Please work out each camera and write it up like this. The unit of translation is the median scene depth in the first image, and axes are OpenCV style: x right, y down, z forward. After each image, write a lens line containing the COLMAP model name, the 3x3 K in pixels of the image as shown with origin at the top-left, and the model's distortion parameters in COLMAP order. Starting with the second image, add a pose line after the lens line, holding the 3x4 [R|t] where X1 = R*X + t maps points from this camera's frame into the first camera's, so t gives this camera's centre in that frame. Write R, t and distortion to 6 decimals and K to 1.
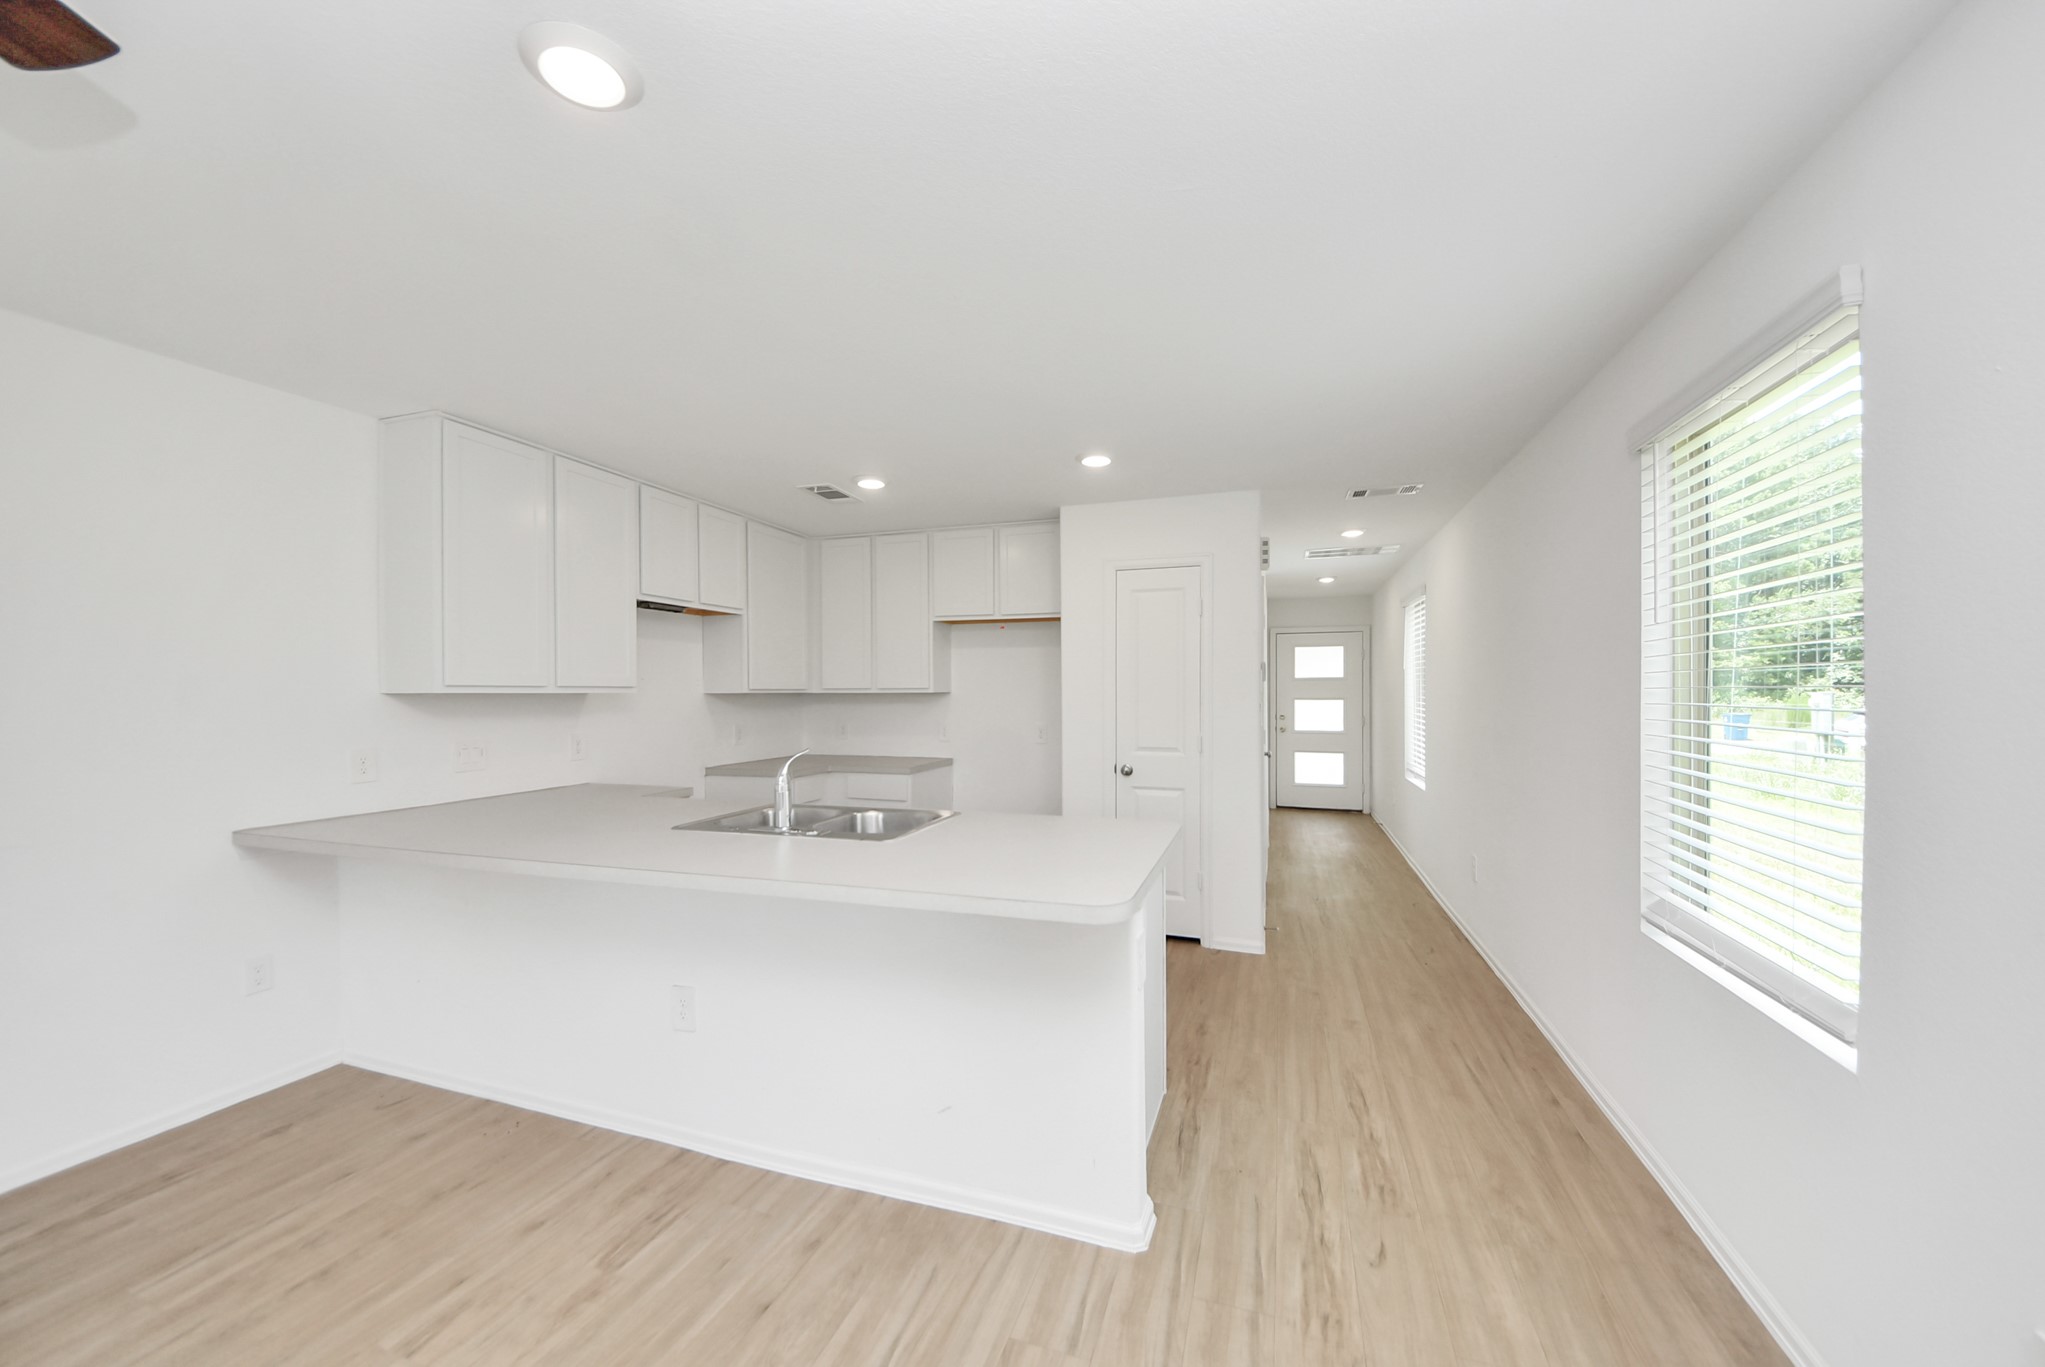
lens RADIAL K [[737.2, 0, 1036.8], [0, 737.2, 690.2], [0, 0, 1]] dist [-0.001080, -0.007105]
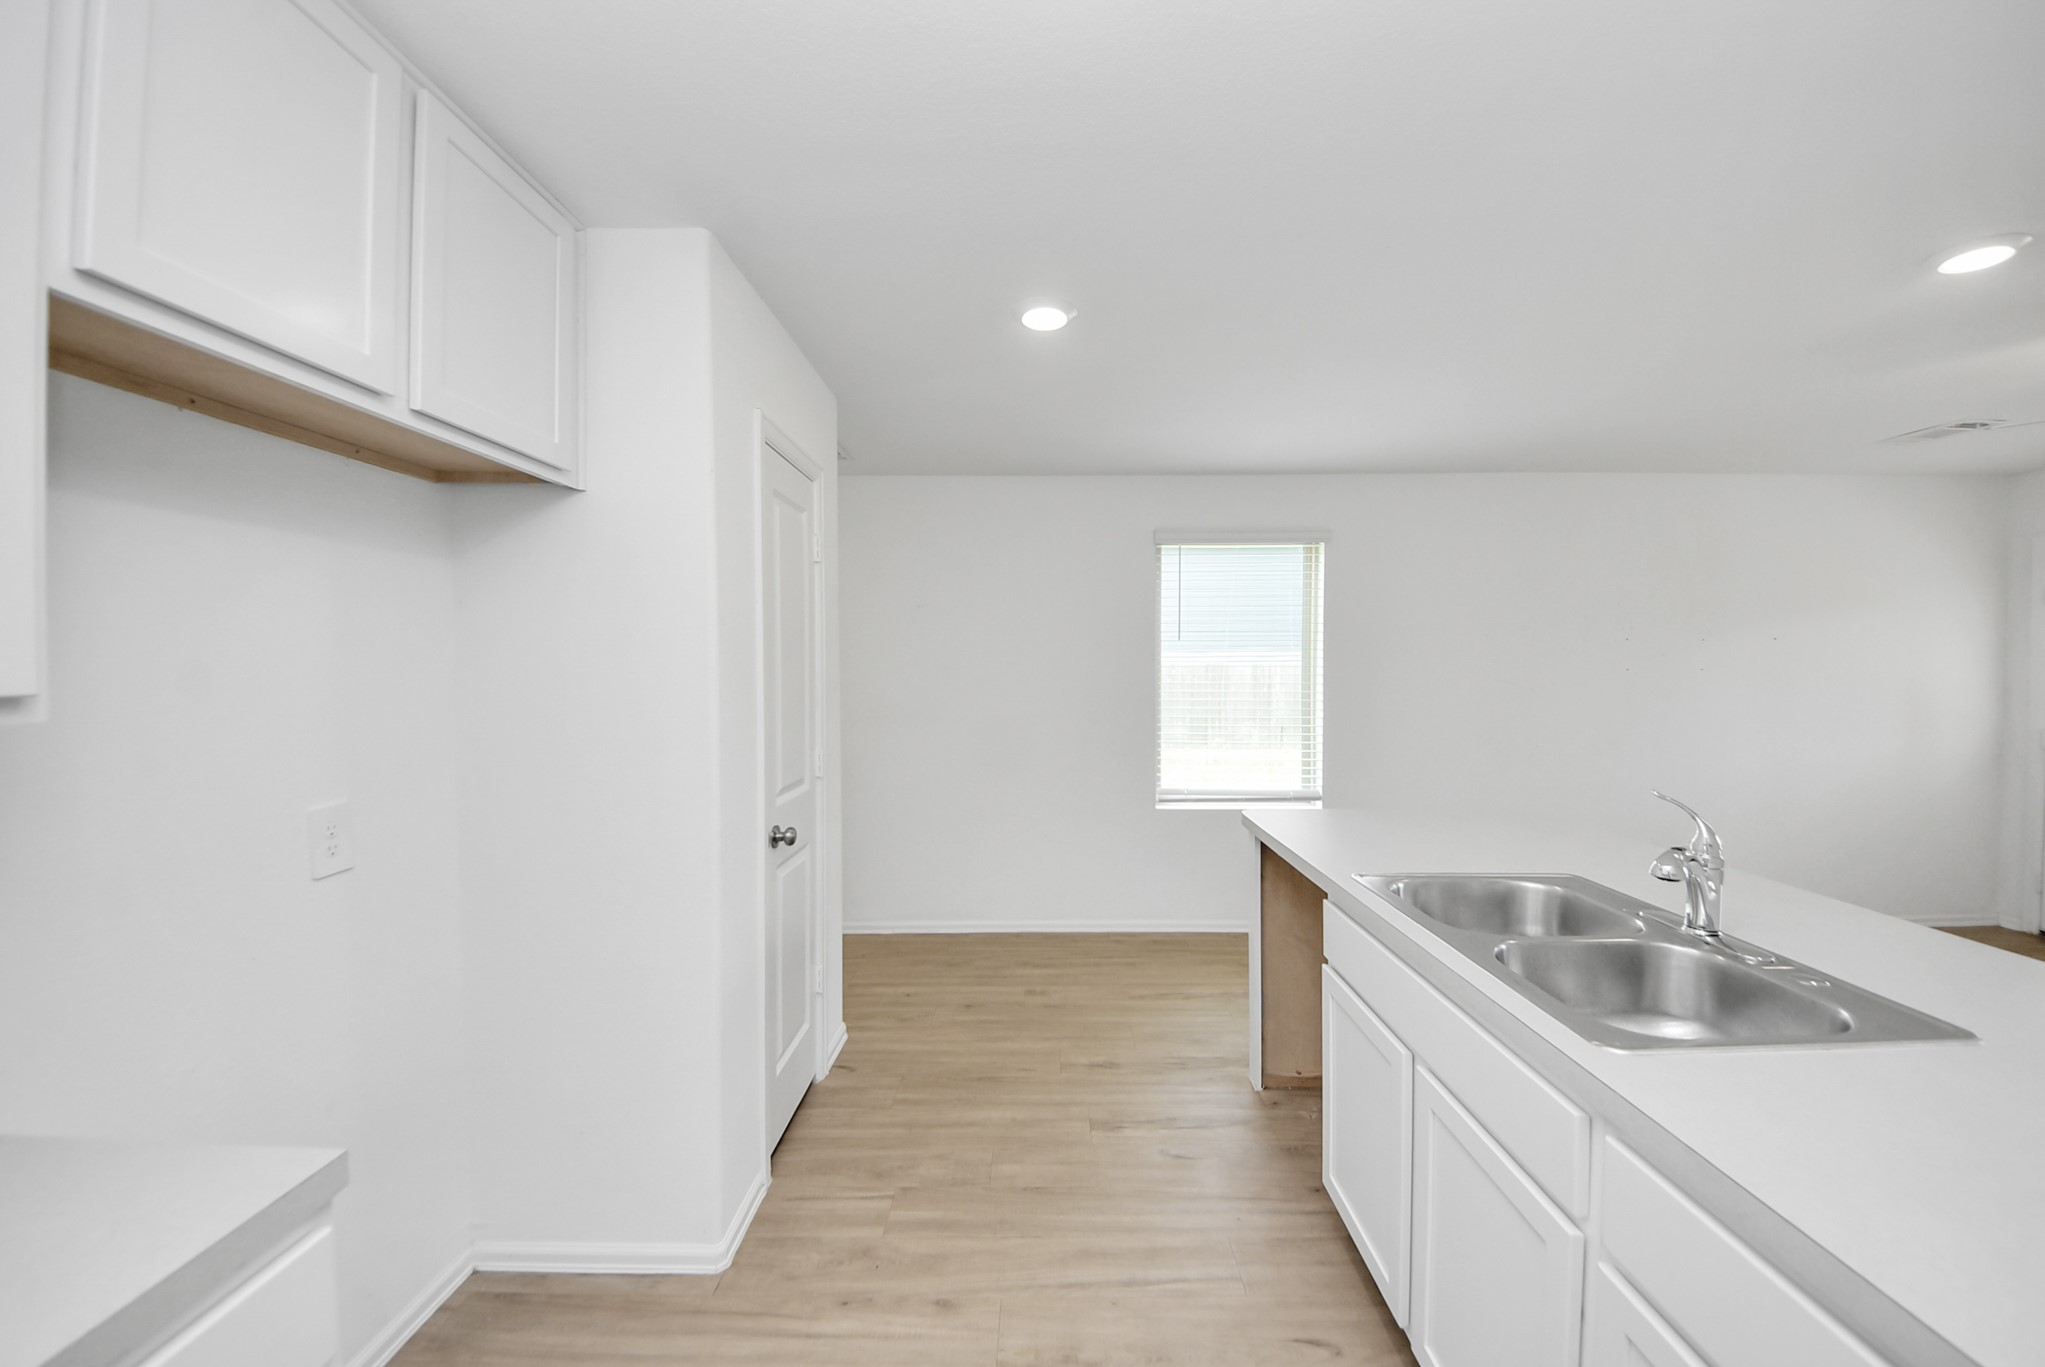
lens RADIAL K [[695.1, 0, 1058.3], [0, 695.1, 674.8], [0, 0, 1]] dist [-0.000105, -0.015124]
pose [[-0.318697, -0.010473, 0.947799, -0.500389], [-0.004988, 0.999944, 0.009372, -0.014044], [-0.947844, -0.001741, -0.318731, 1.218862]]
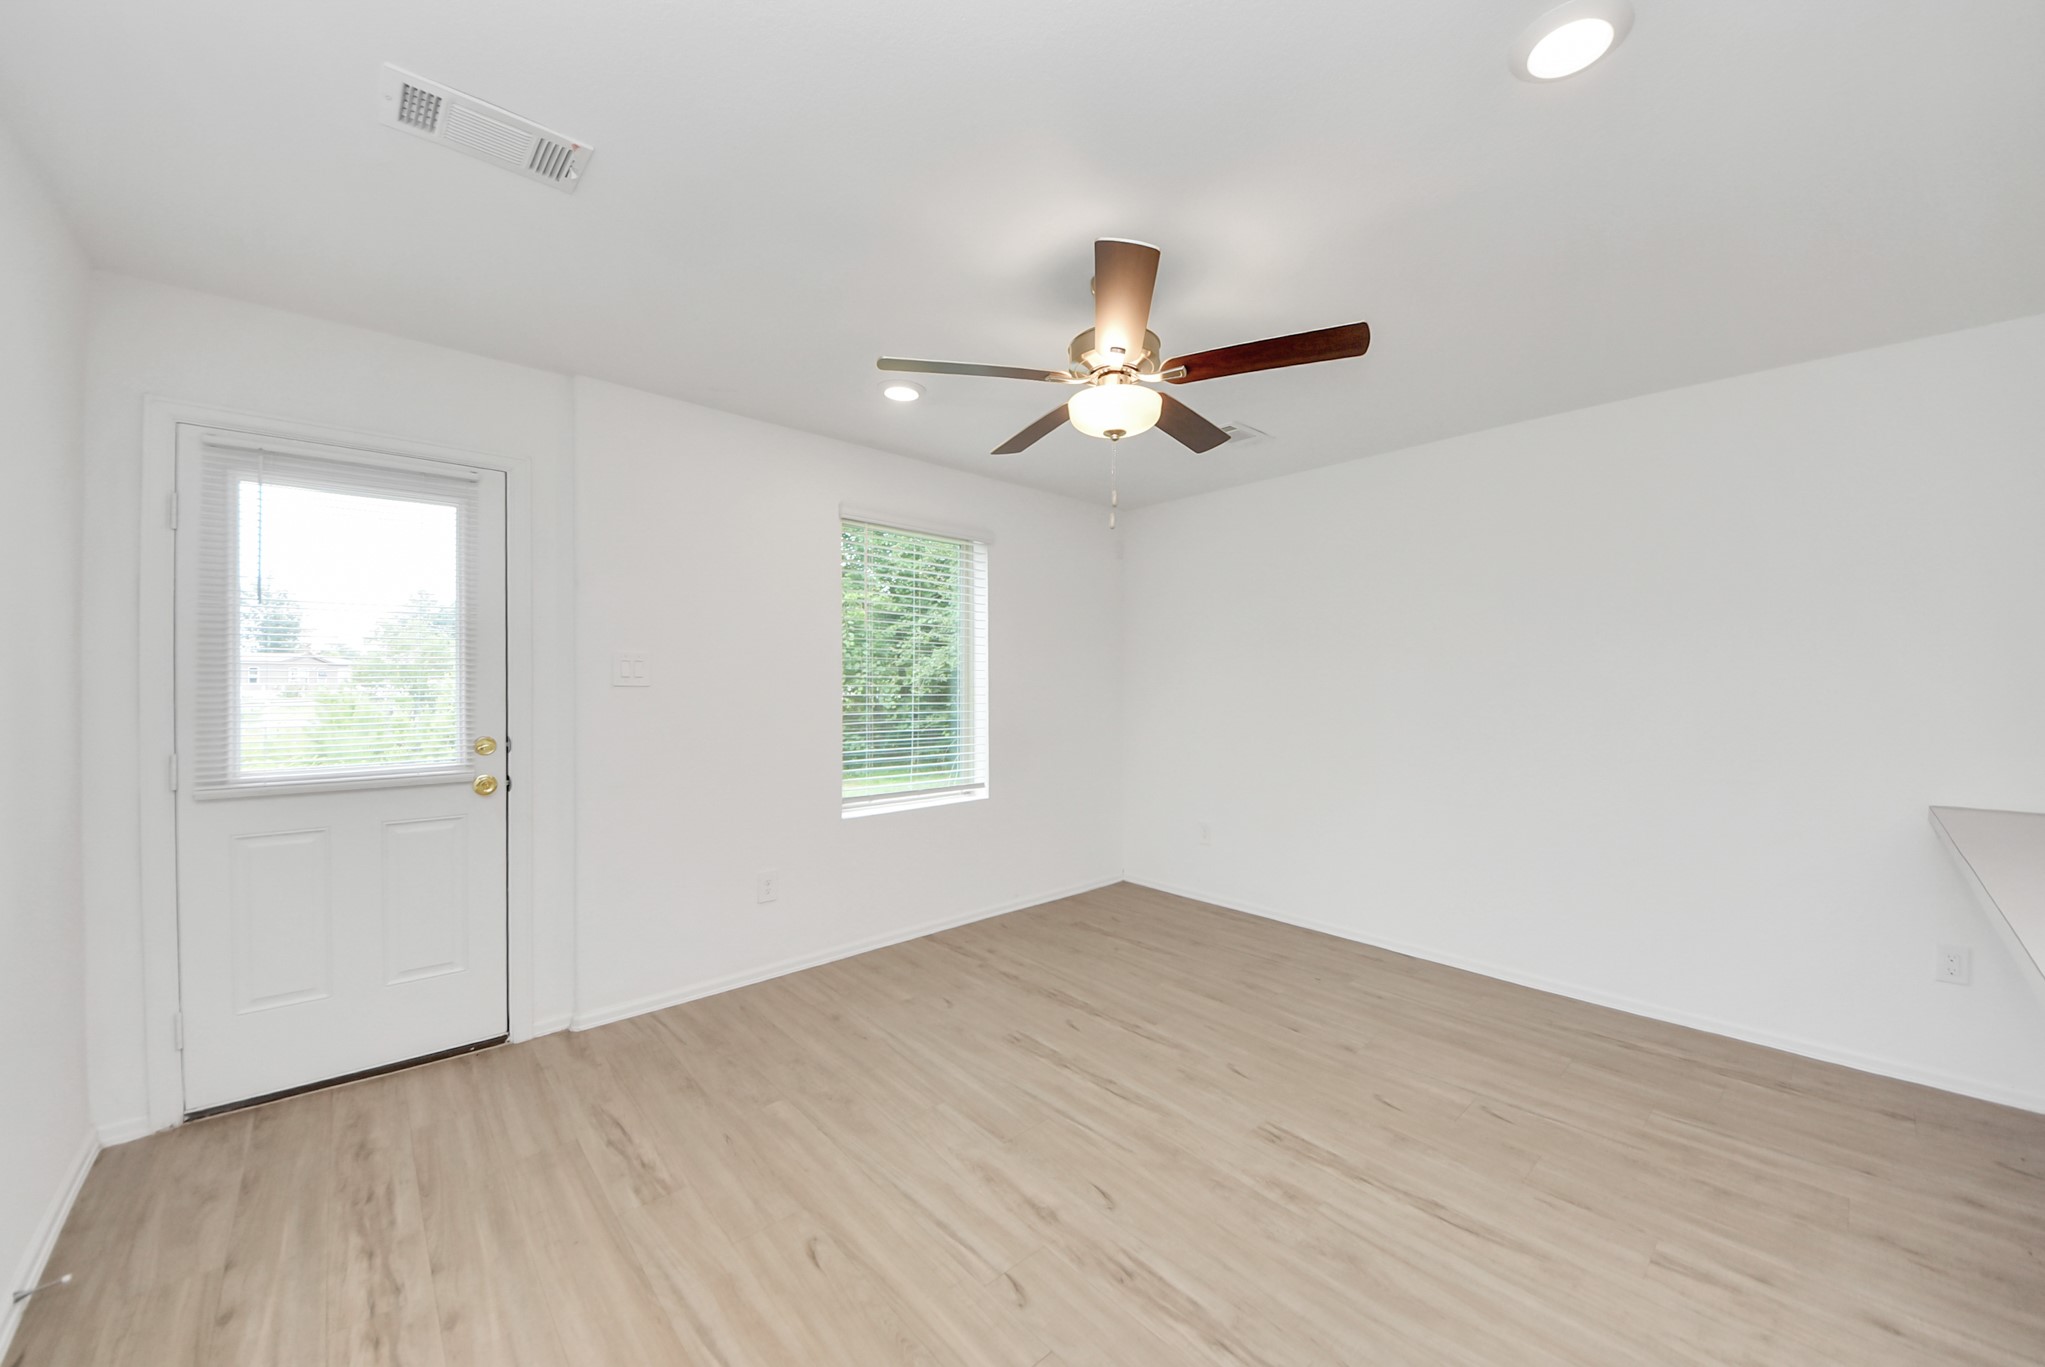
lens RADIAL K [[746.9, 0, 1028.6], [0, 746.9, 684.6], [0, 0, 1]] dist [0.024095, -0.015539]
pose [[-0.490882, 0.006770, -0.871200, 0.263810], [0.002719, 0.999977, 0.006239, 0.016952], [0.871222, 0.000694, -0.490889, 0.333501]]
